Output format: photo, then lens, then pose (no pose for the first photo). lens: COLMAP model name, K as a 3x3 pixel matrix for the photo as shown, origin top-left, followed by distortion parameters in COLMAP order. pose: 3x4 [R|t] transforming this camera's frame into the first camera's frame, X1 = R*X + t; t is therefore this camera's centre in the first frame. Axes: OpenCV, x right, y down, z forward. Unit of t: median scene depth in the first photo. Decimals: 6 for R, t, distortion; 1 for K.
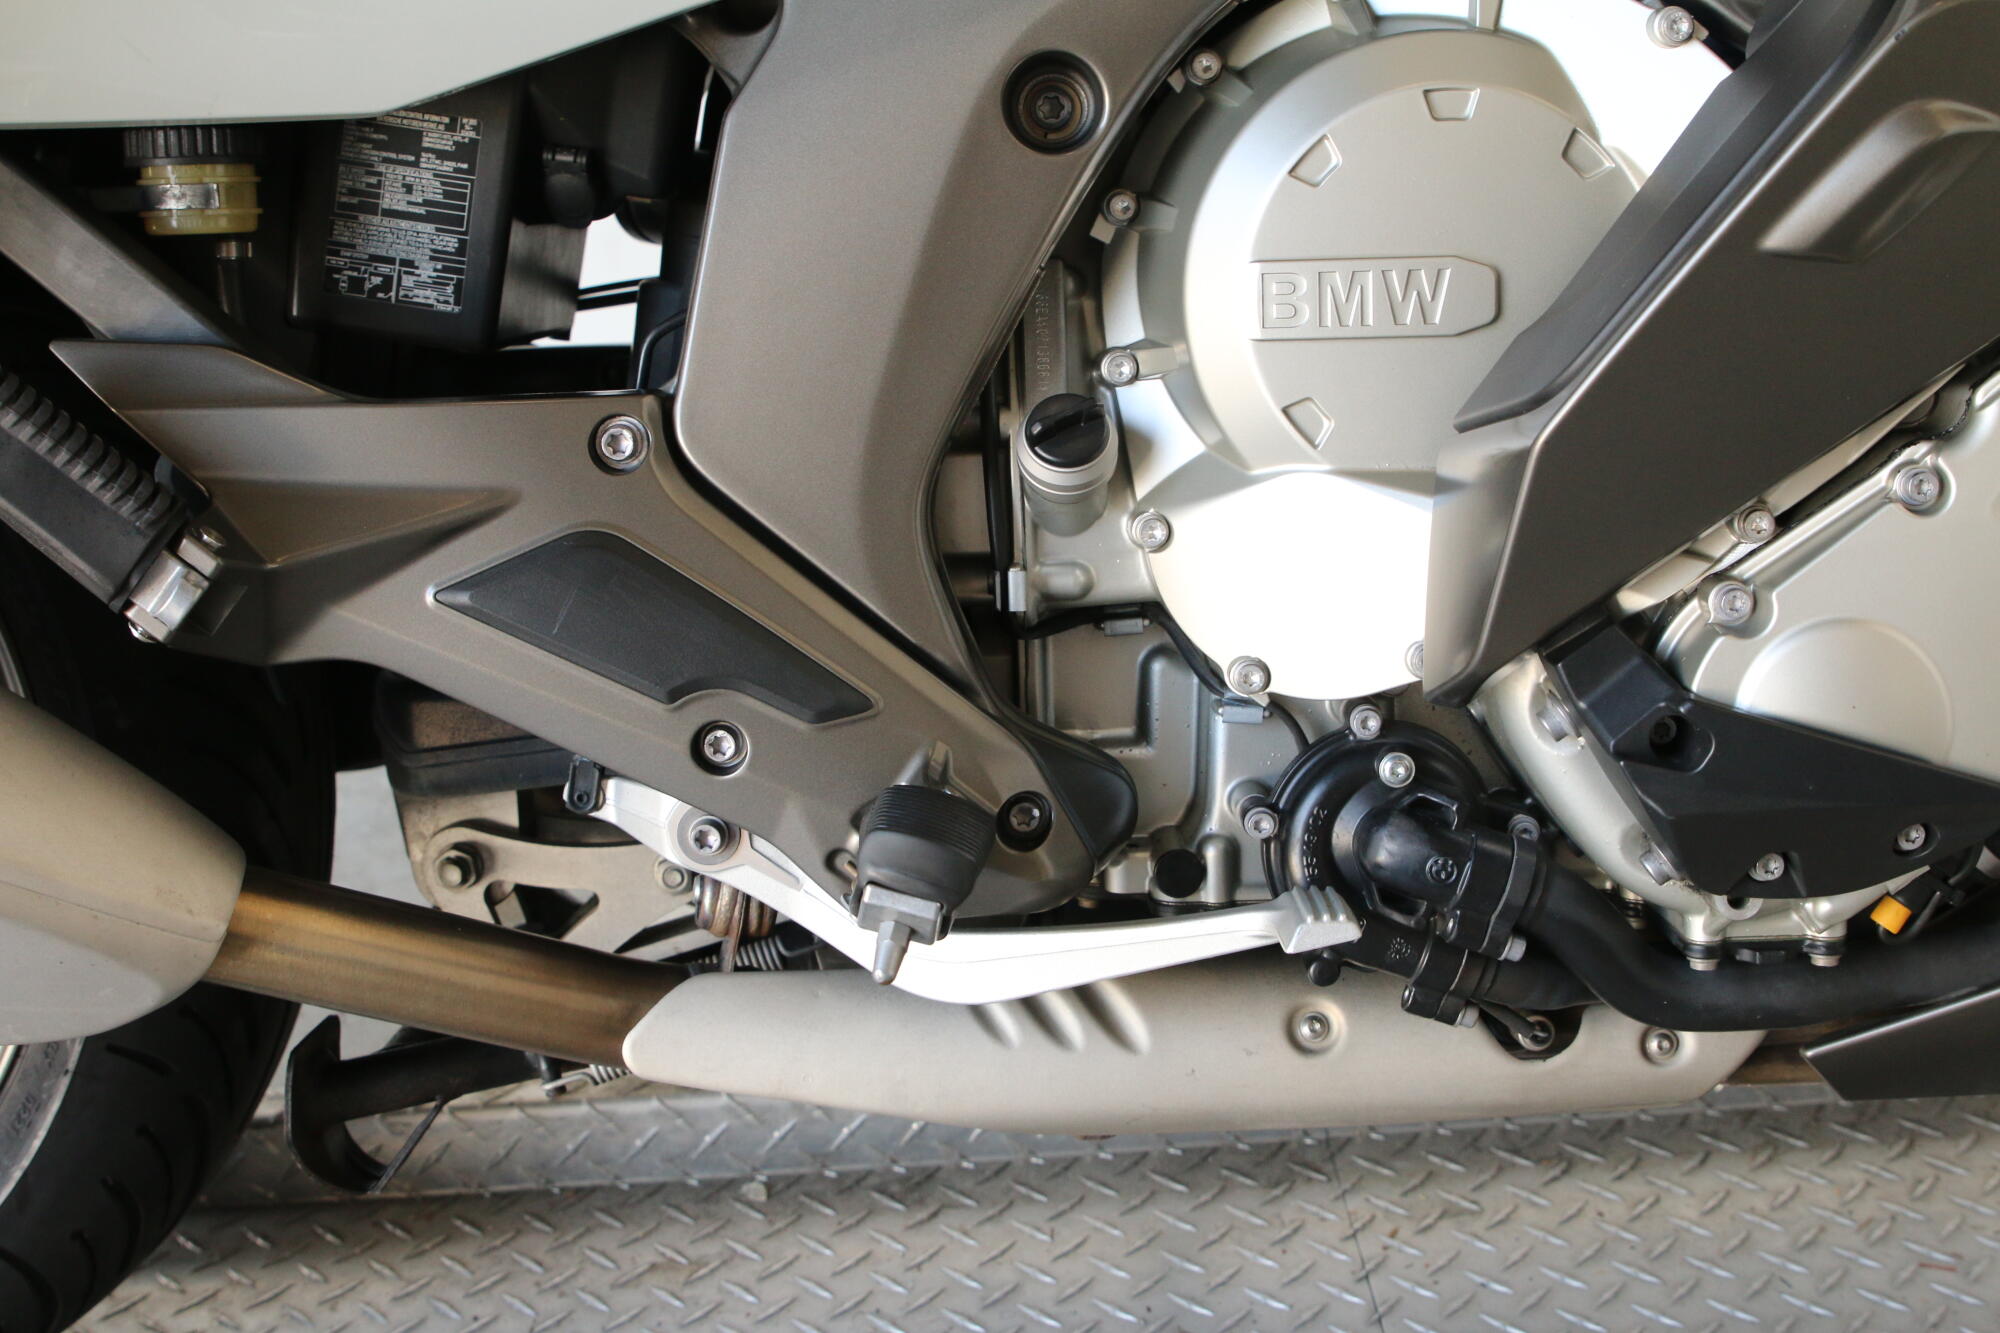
lens RADIAL K [[2504.0, 0, 996.6], [0, 2504.0, 649.8], [0, 0, 1]] dist [-0.079471, 0.000000]
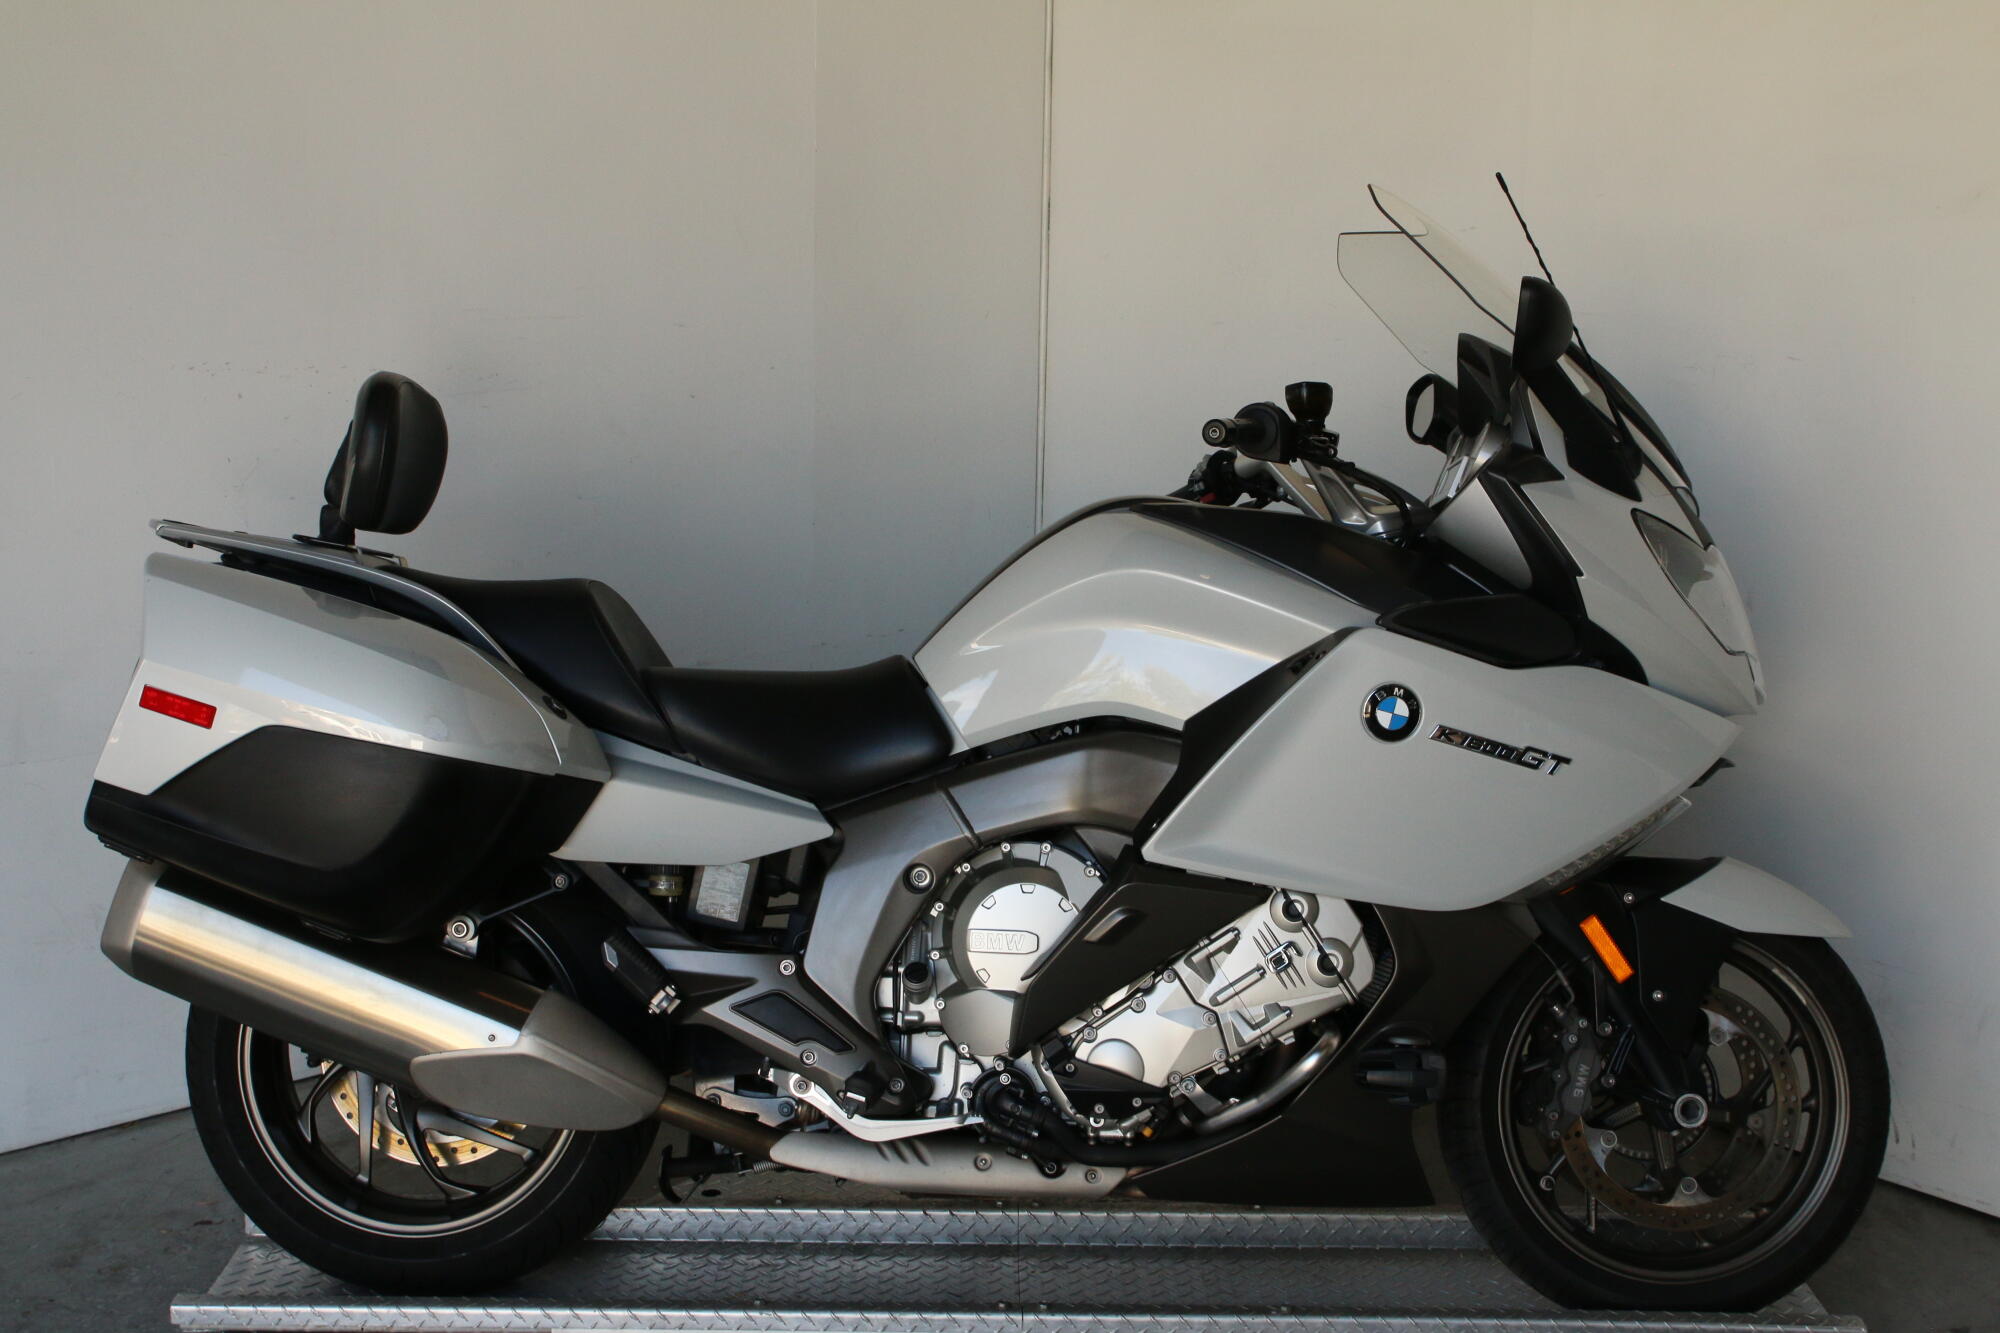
lens RADIAL K [[2504.0, 0, 1007.2], [0, 2504.0, 660.5], [0, 0, 1]] dist [-0.079471, 0.000000]
pose [[0.997801, 0.064411, -0.015620, 0.167903], [-0.066222, 0.978618, -0.194732, 0.143260], [0.002743, 0.195338, 0.980732, -2.284131]]
